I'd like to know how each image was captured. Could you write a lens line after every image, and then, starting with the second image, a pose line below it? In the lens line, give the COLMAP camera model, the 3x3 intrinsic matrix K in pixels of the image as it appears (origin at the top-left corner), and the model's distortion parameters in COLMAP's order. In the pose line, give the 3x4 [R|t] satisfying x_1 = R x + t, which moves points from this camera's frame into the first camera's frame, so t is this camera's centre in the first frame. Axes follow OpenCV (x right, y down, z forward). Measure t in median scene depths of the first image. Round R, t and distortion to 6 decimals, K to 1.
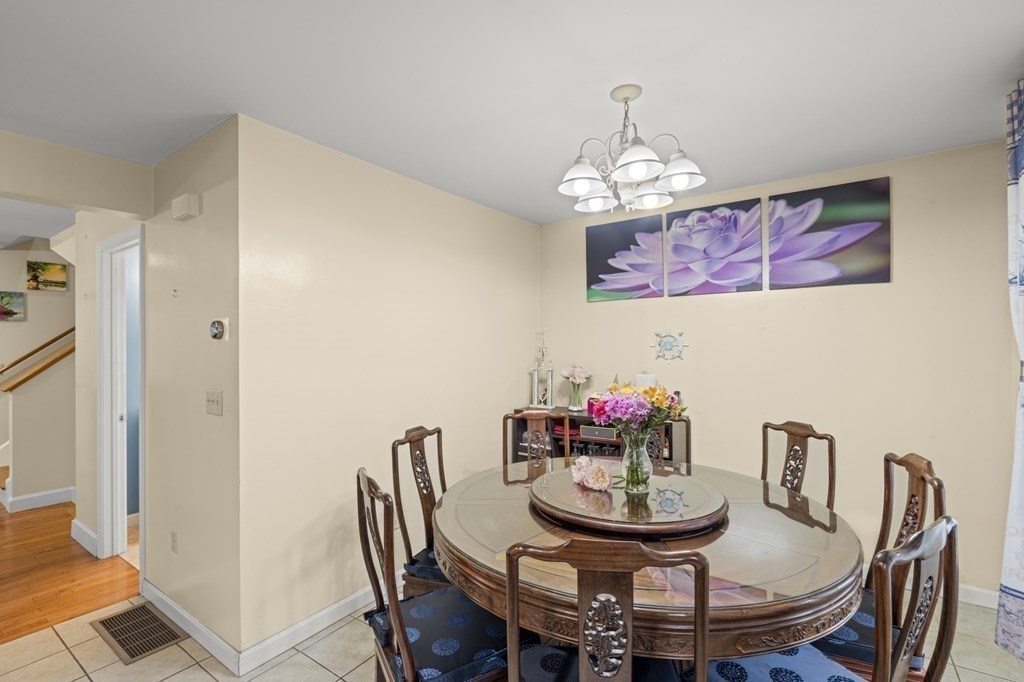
lens RADIAL K [[463.4, 0, 512.0], [0, 463.4, 341.0], [0, 0, 1]] dist [-0.000508, 0.000075]
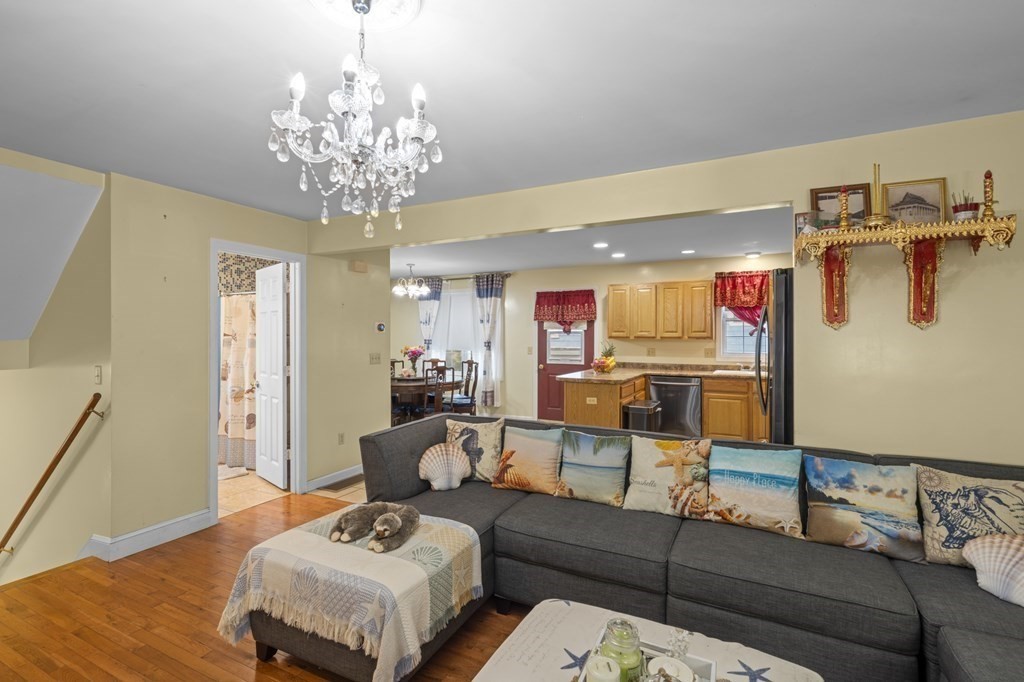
lens RADIAL K [[479.8, 0, 505.8], [0, 479.8, 334.7], [0, 0, 1]] dist [-0.001449, 0.000232]
pose [[-0.132740, 0.009085, 0.991109, -2.072851], [-0.003879, 0.999946, -0.009686, 0.020136], [-0.991143, -0.005130, -0.132697, 0.450046]]
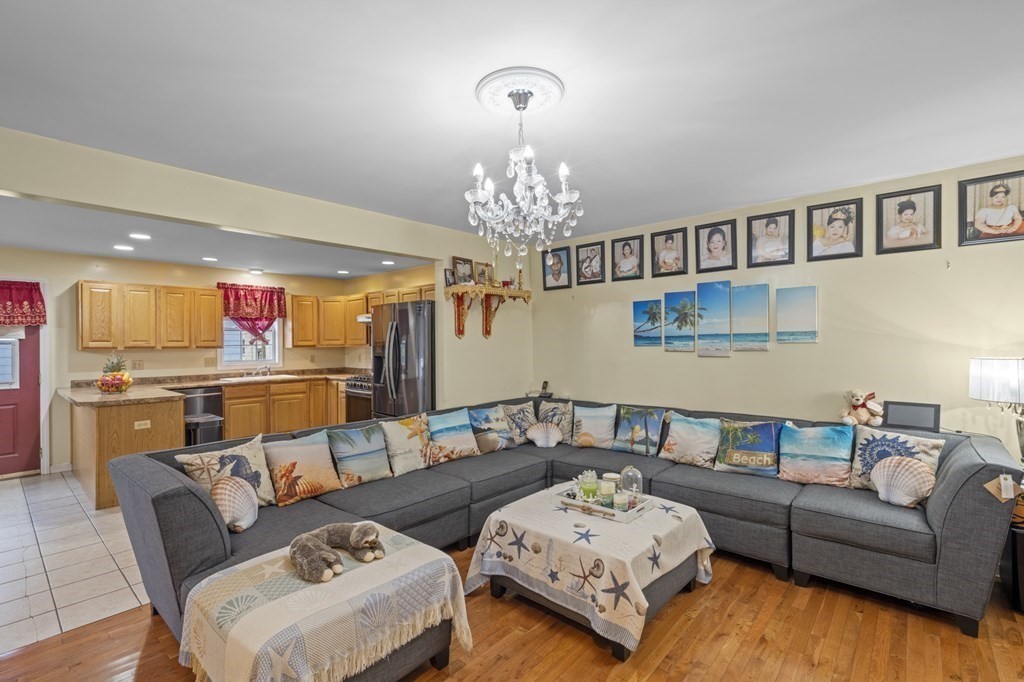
lens RADIAL K [[466.4, 0, 514.1], [0, 466.4, 343.3], [0, 0, 1]] dist [-0.002015, 0.000352]
pose [[-0.993379, 0.017187, 0.113590, -1.675483], [0.017108, 0.999852, -0.001678, 0.020195], [-0.113602, 0.000276, -0.993526, 1.121624]]
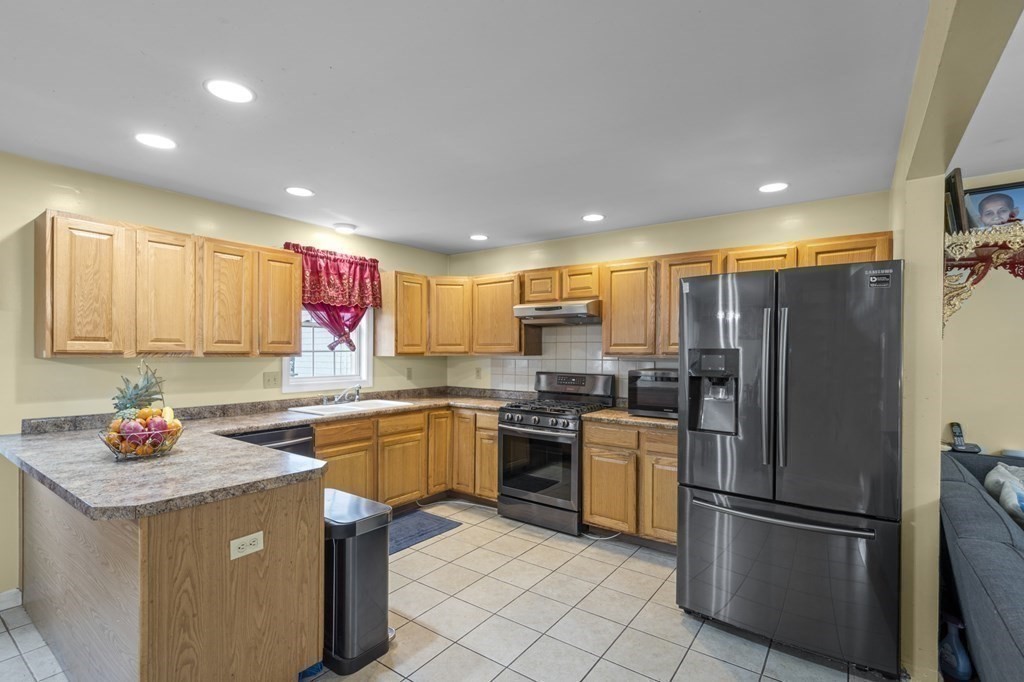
lens RADIAL K [[479.5, 0, 513.6], [0, 479.5, 352.8], [0, 0, 1]] dist [-0.000107, 0.000295]
pose [[-0.999818, 0.005238, 0.018347, -0.800376], [0.005224, 0.999986, -0.000832, 0.012477], [-0.018351, -0.000736, -0.999831, 0.479429]]
